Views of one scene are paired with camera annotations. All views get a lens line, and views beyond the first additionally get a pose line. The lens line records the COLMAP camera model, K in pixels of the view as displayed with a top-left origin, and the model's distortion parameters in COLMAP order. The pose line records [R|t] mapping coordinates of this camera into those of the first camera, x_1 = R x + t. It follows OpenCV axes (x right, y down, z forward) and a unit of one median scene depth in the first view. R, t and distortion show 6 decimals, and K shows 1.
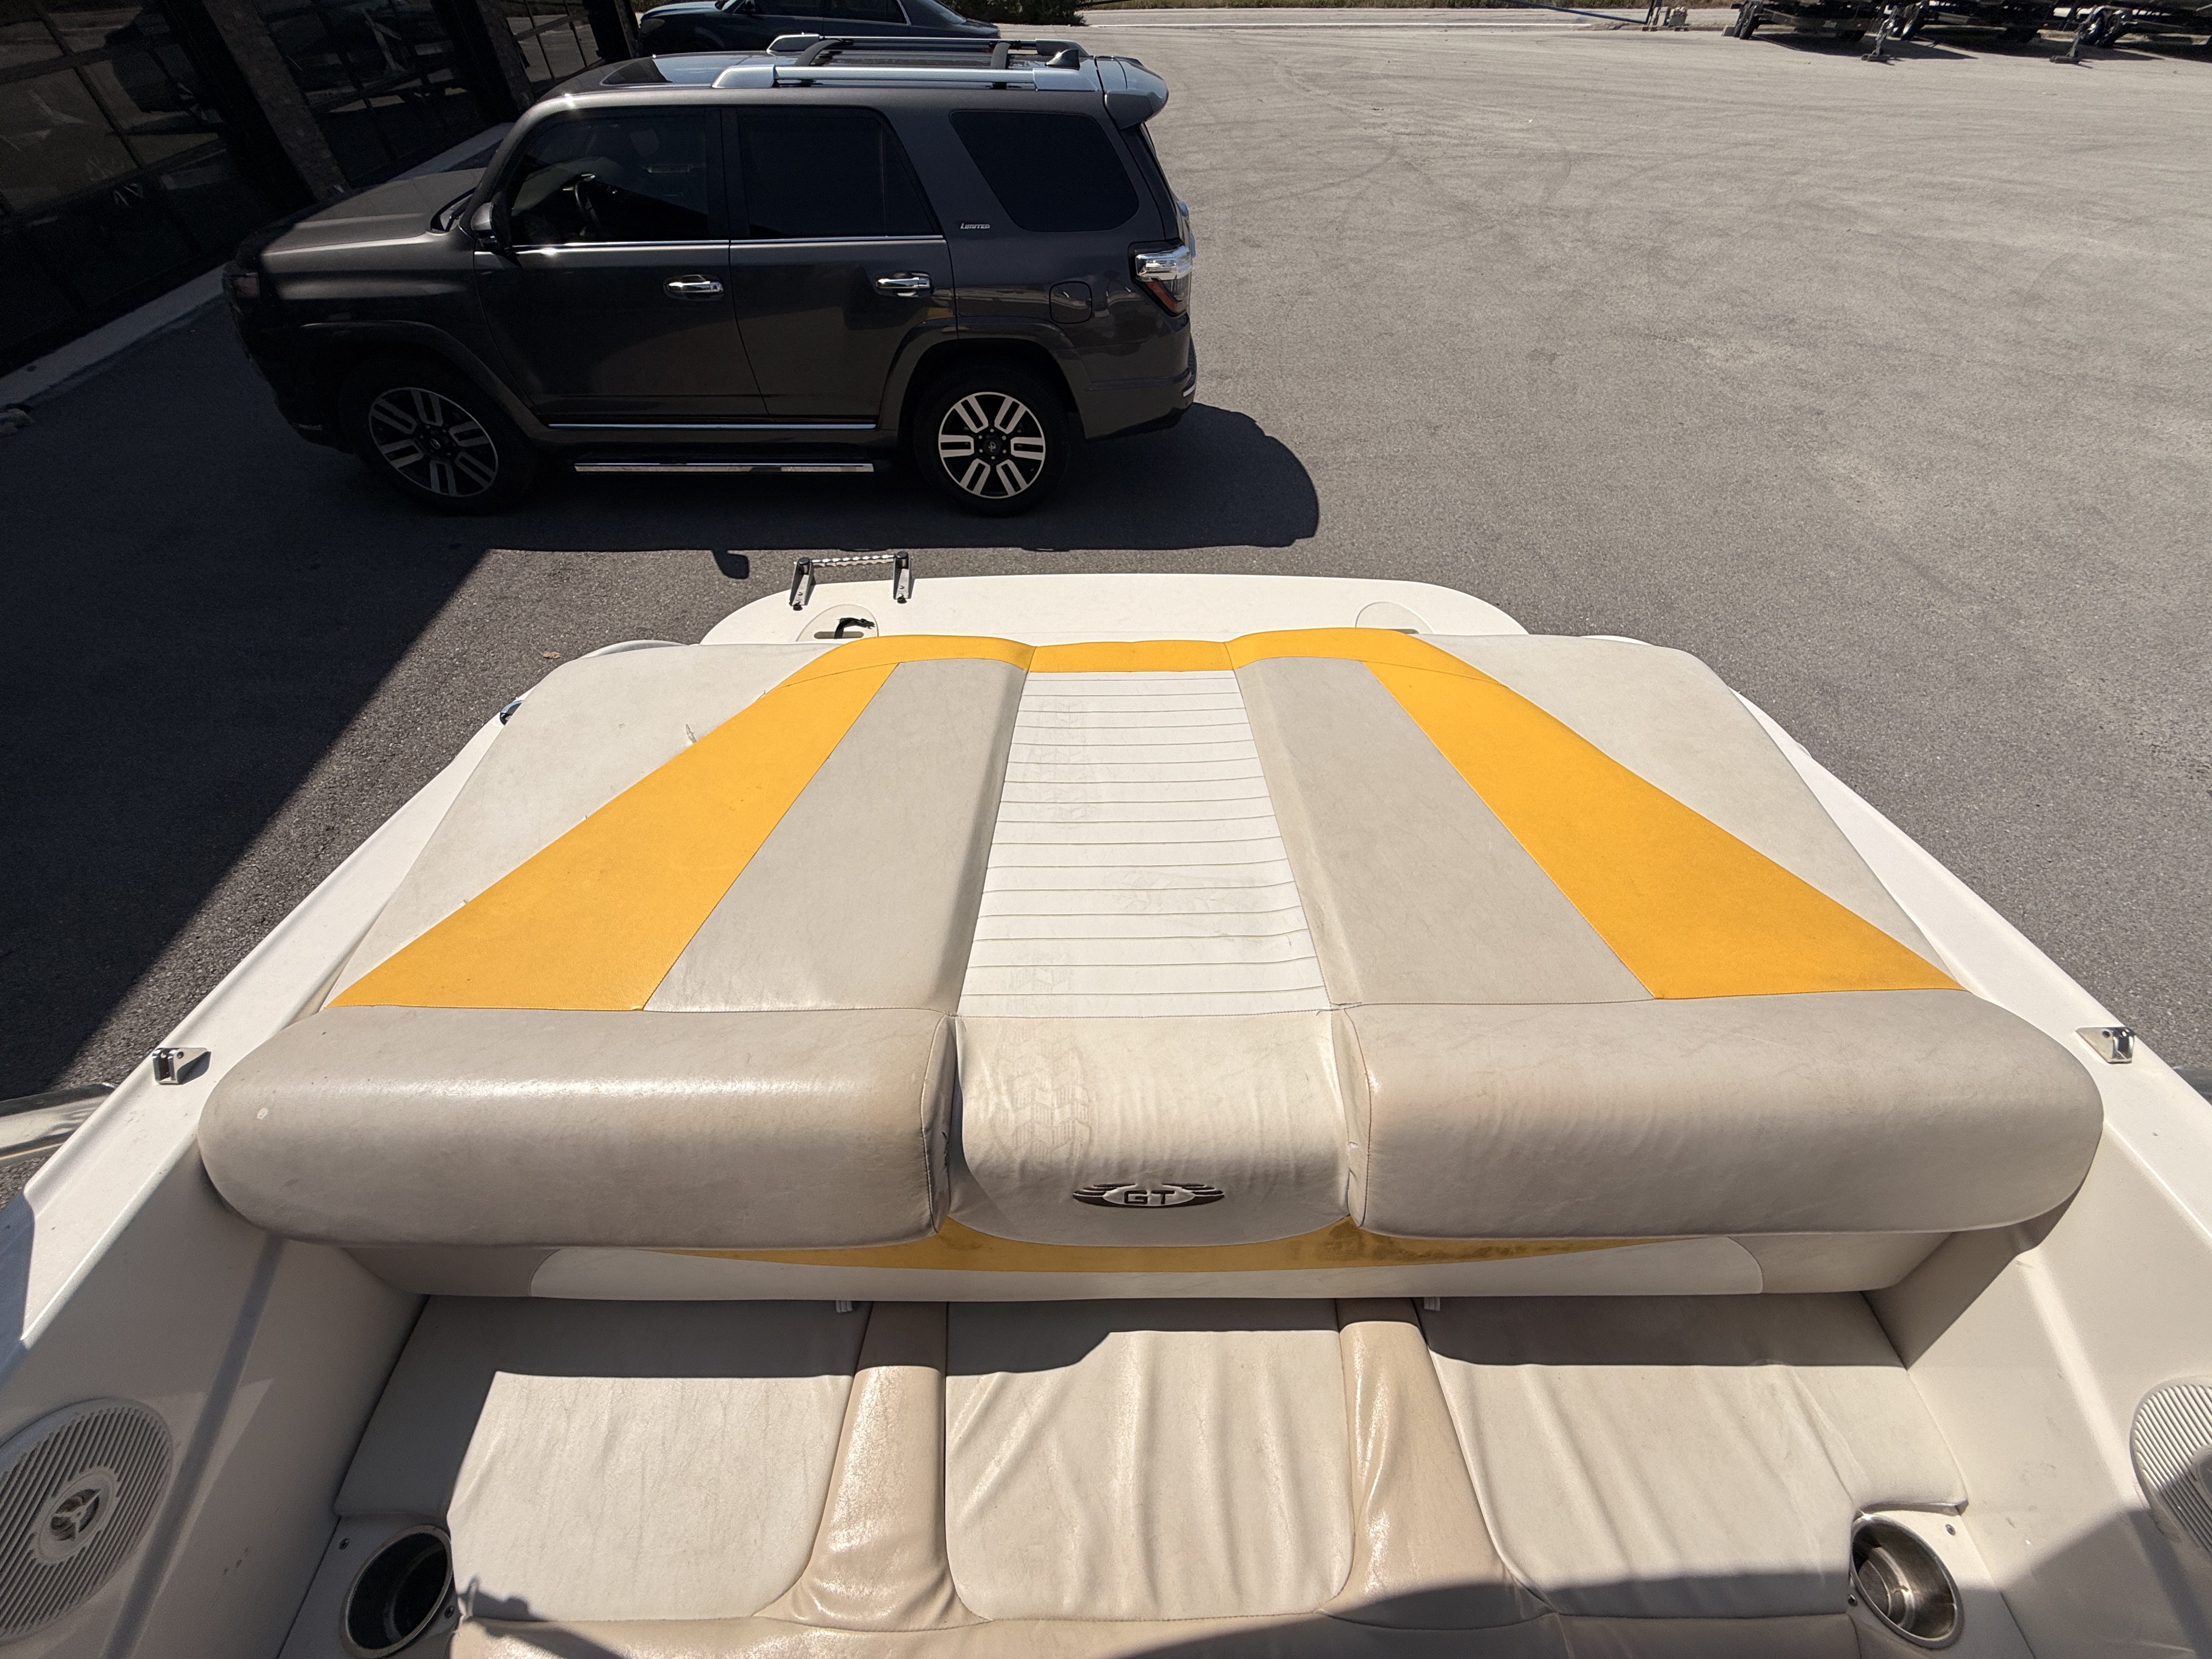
lens RADIAL K [[886.8, 0, 1103.8], [0, 886.8, 828.4], [0, 0, 1]] dist [-0.000322, 0.000570]
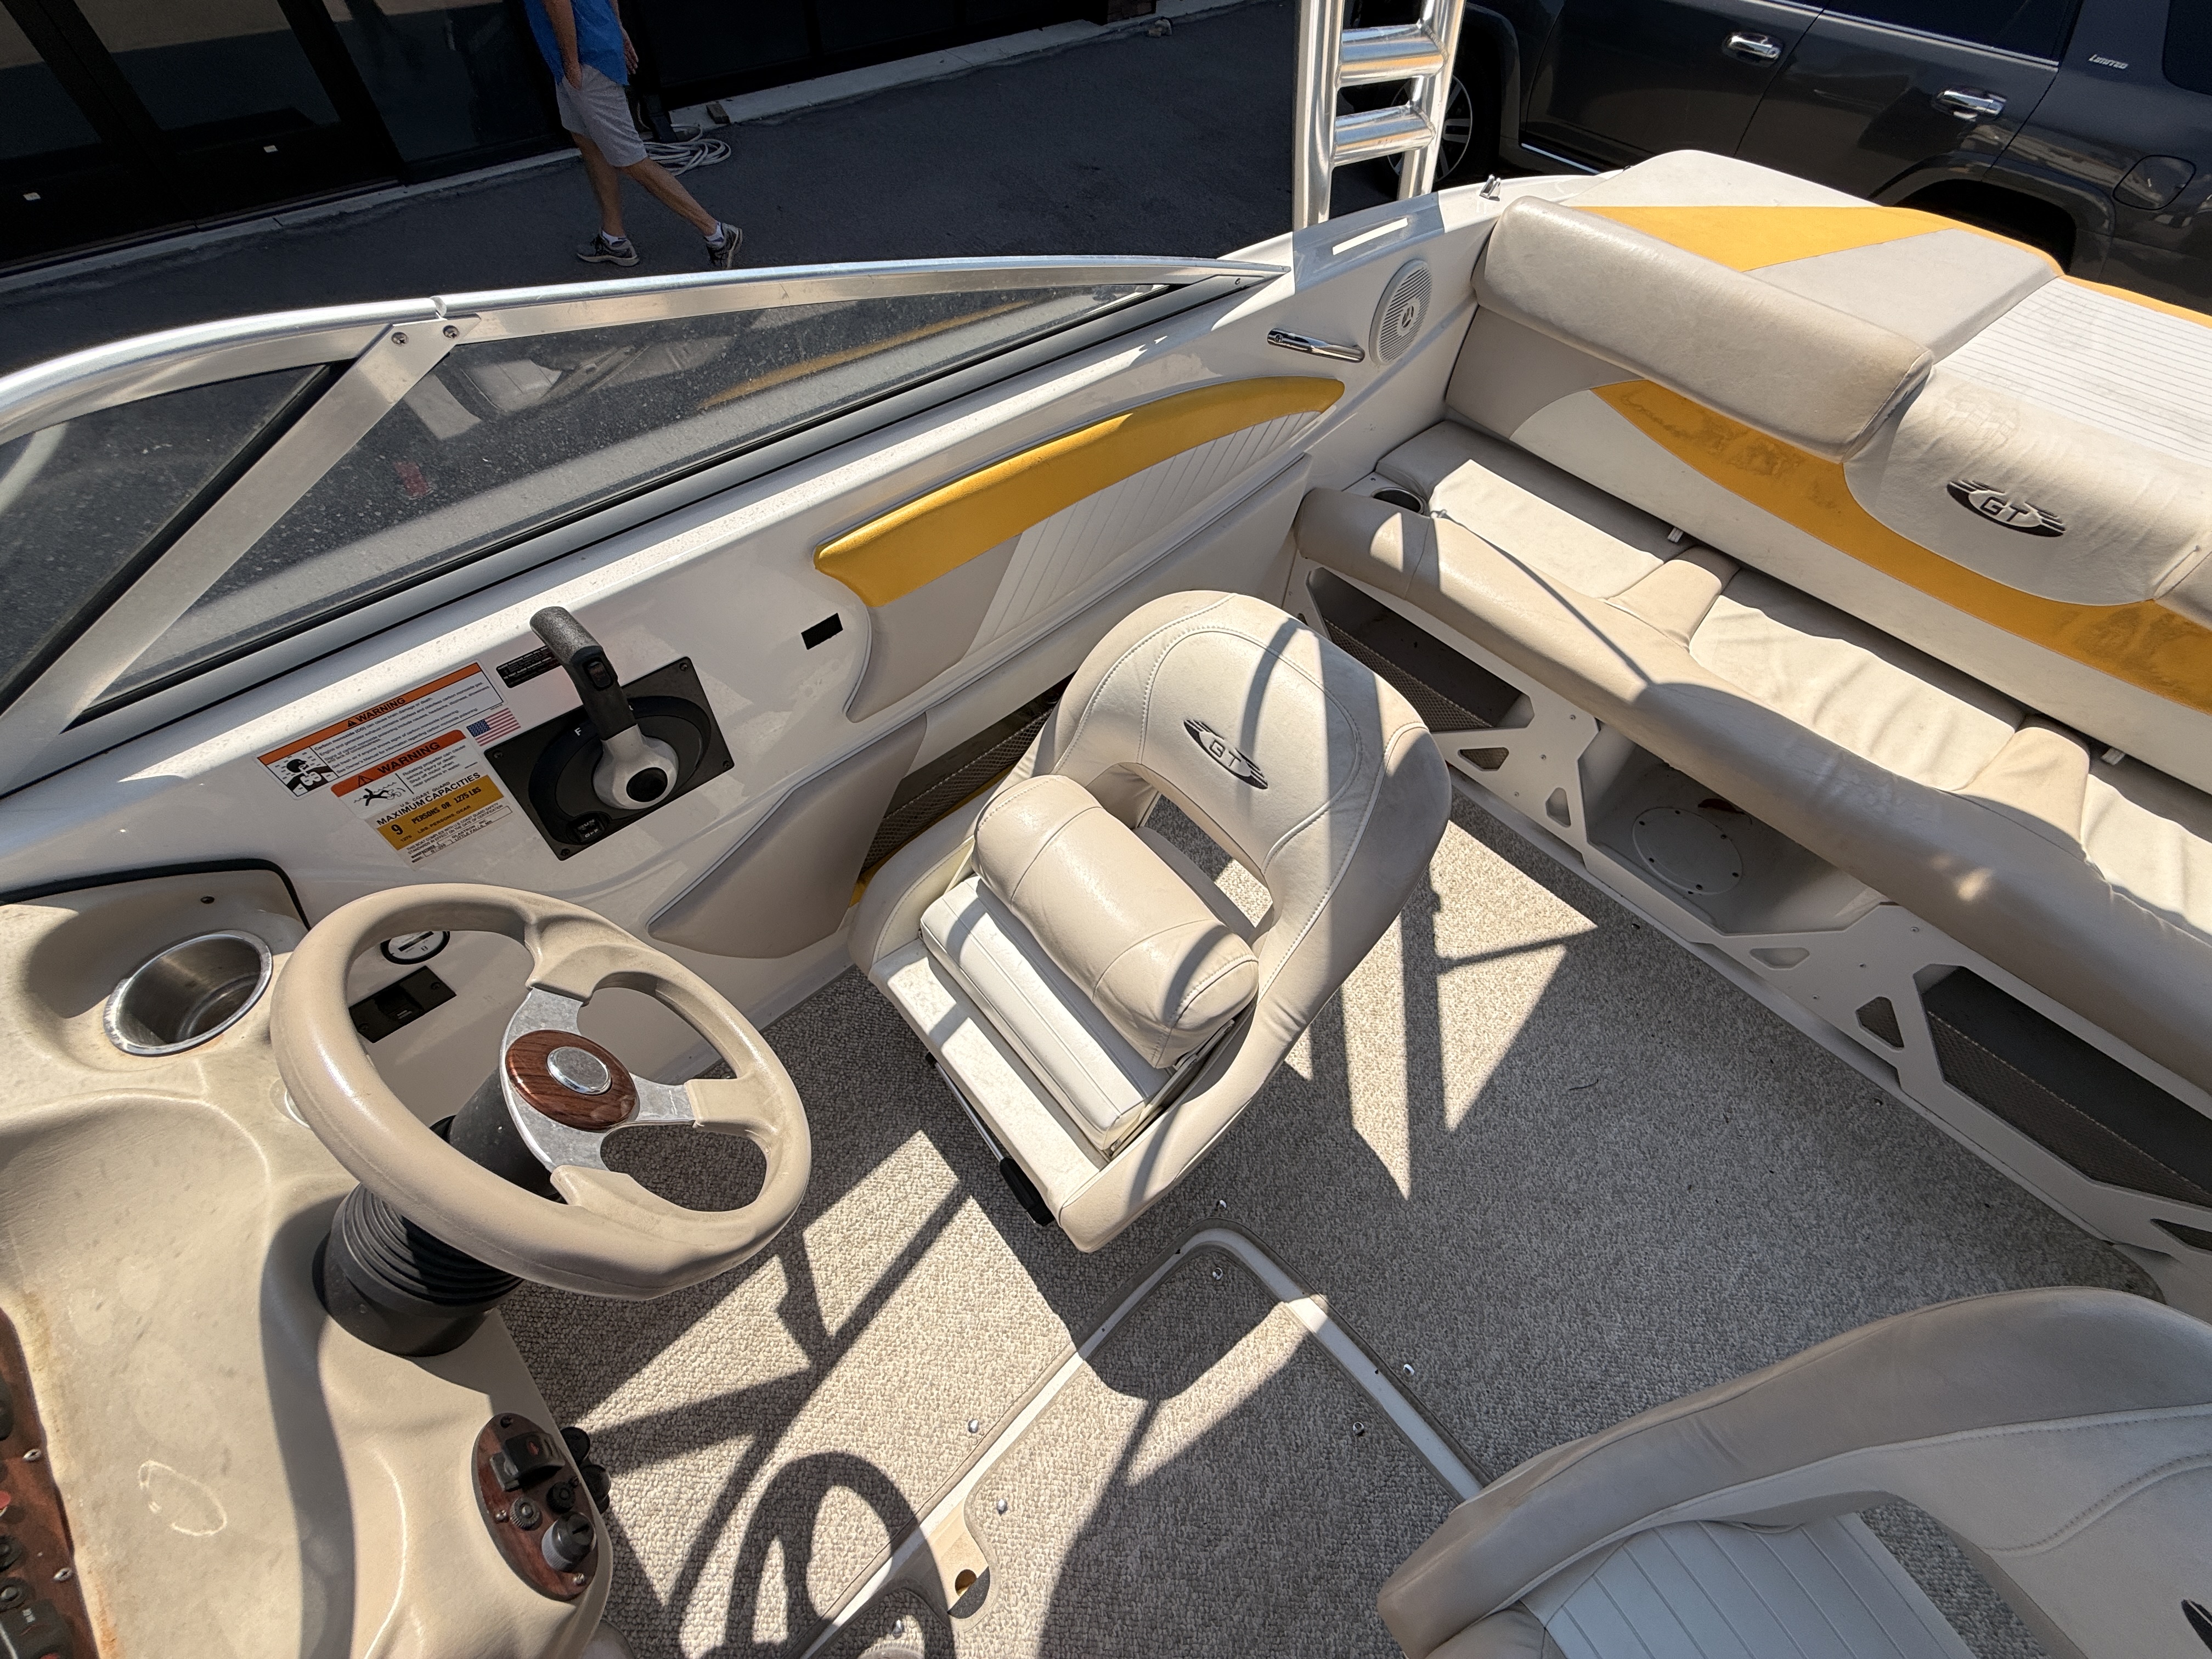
lens RADIAL K [[886.2, 0, 1102.8], [0, 886.2, 829.9], [0, 0, 1]] dist [0.000098, 0.000280]
pose [[0.686931, 0.612716, -0.390775, -0.009061], [-0.571844, 0.787567, 0.229638, 0.166052], [0.448464, 0.065716, 0.891382, -0.111464]]
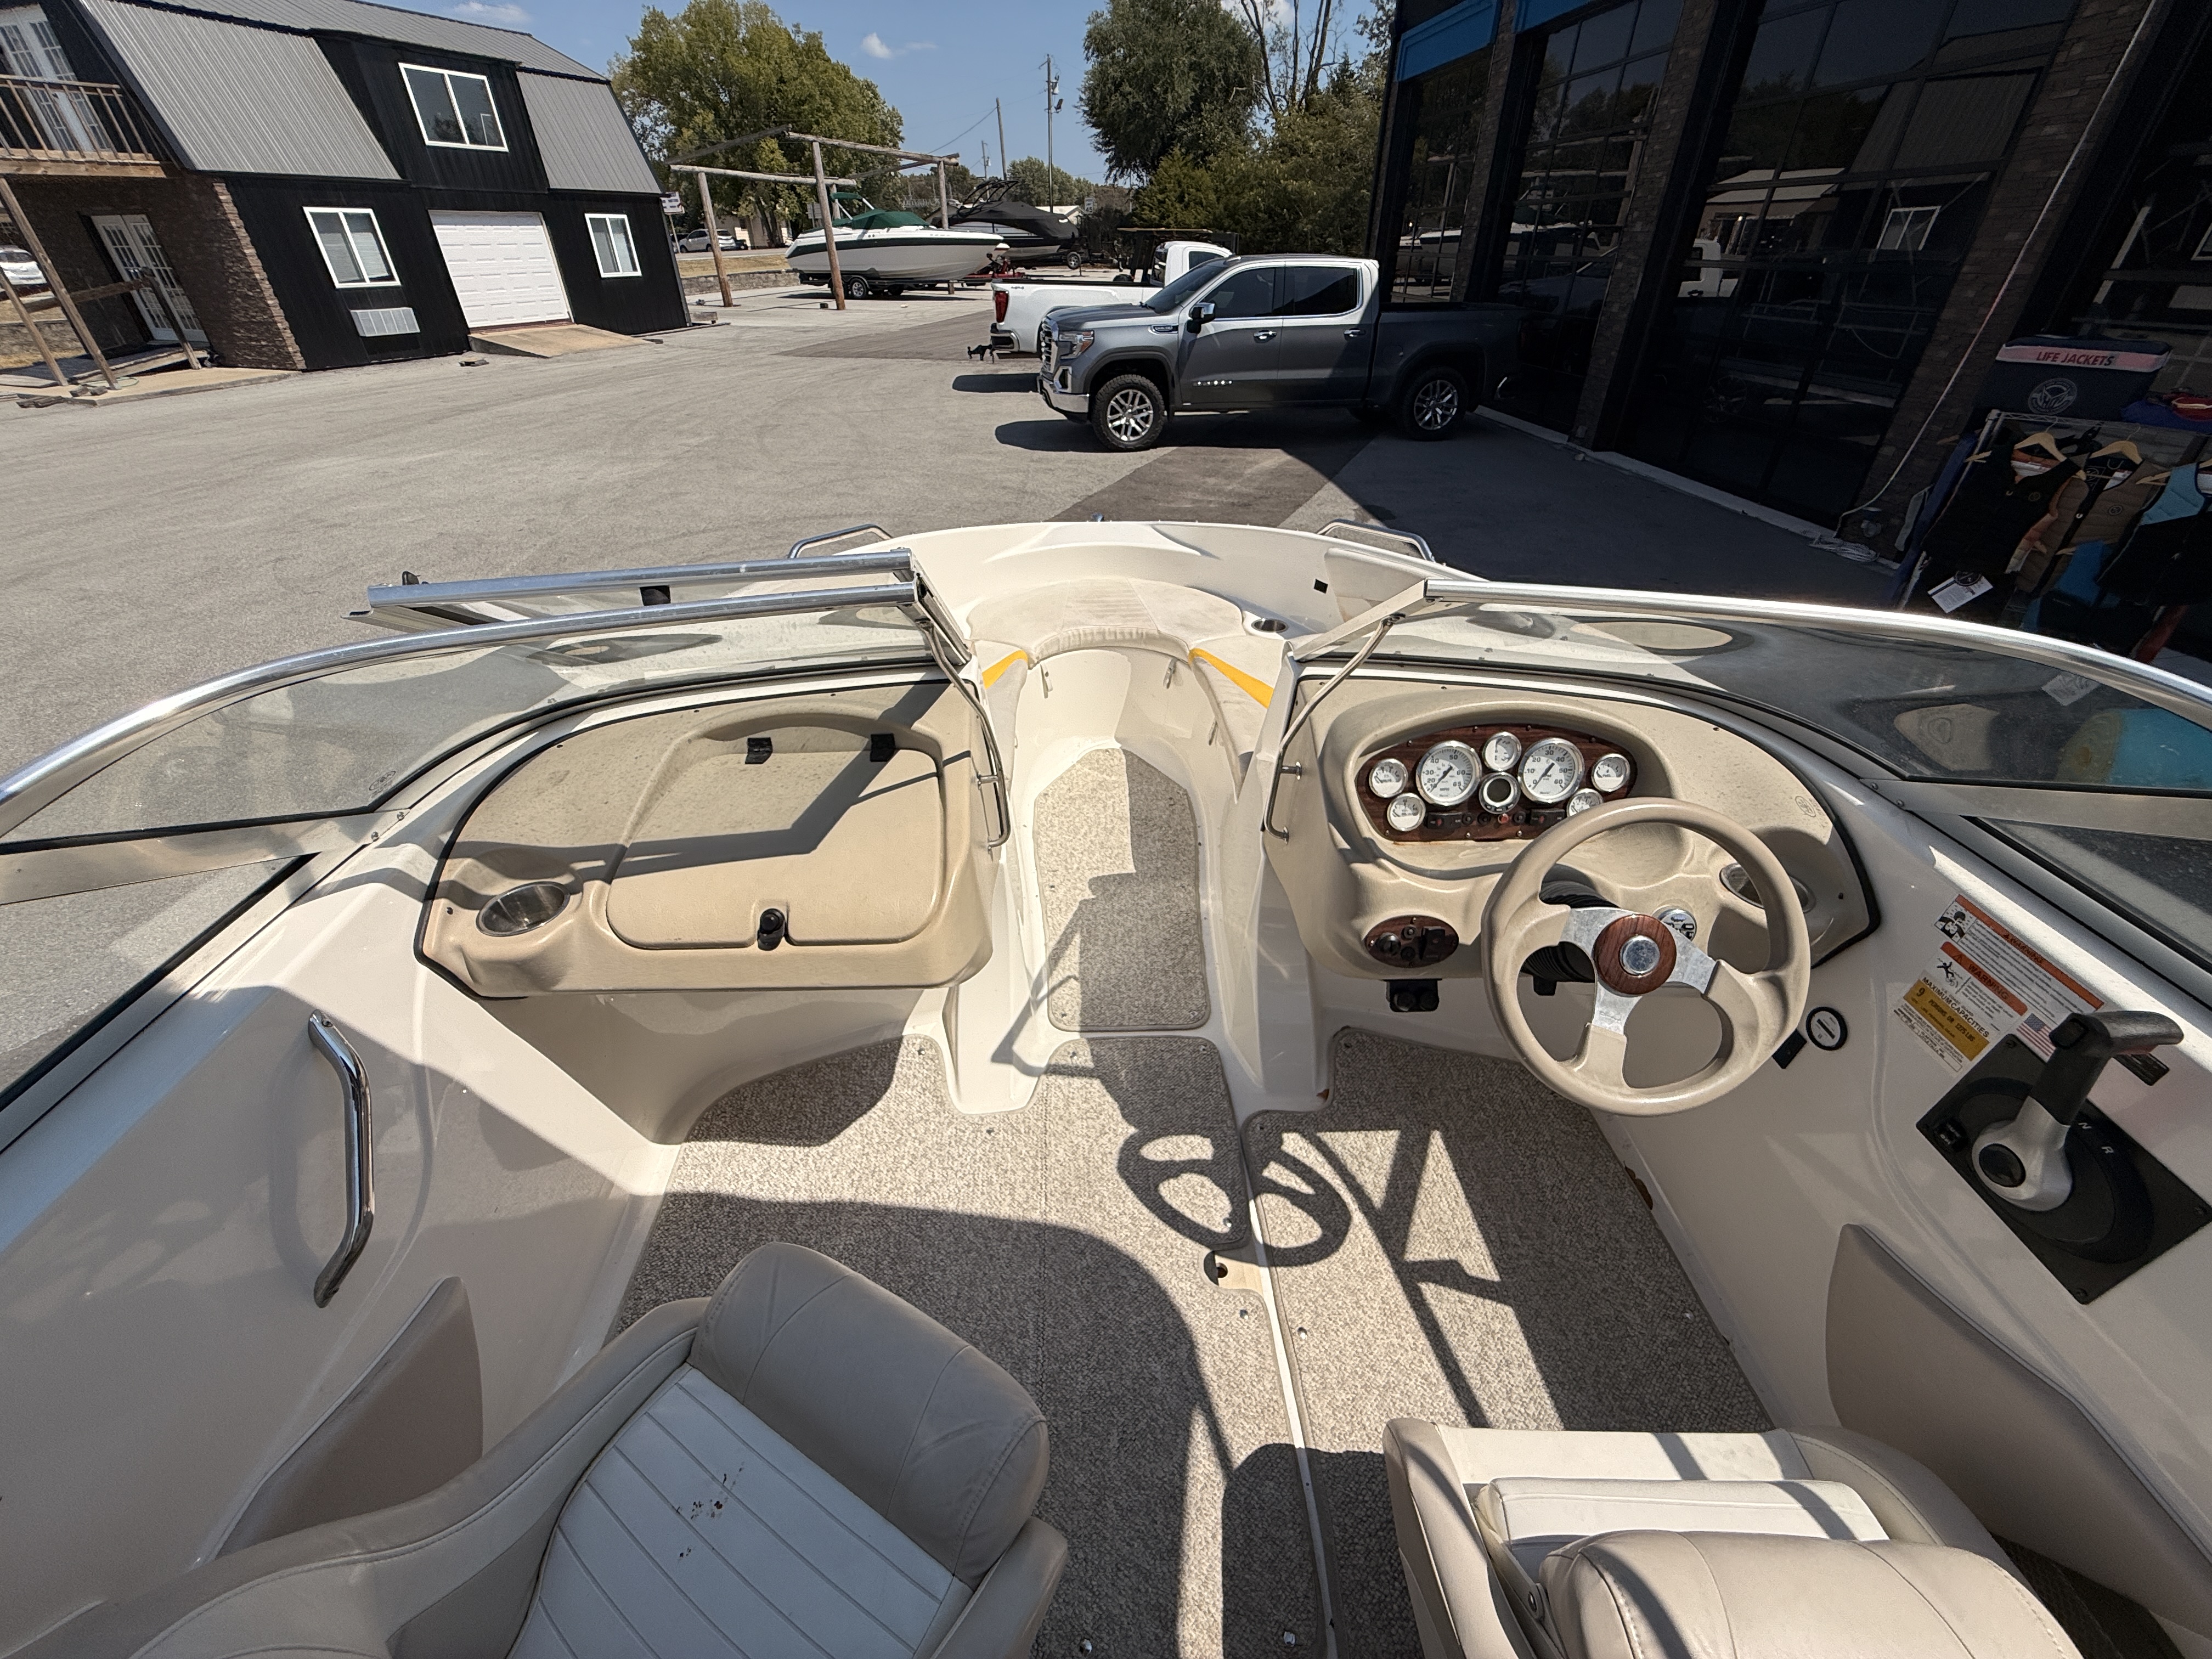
lens RADIAL K [[886.4, 0, 1103.8], [0, 886.4, 831.7], [0, 0, 1]] dist [-0.000306, 0.000339]
pose [[-0.999408, 0.022211, -0.026260, 0.021464], [-0.022761, 0.145287, 0.989128, 0.099896], [0.025785, 0.989140, -0.144695, -0.060076]]
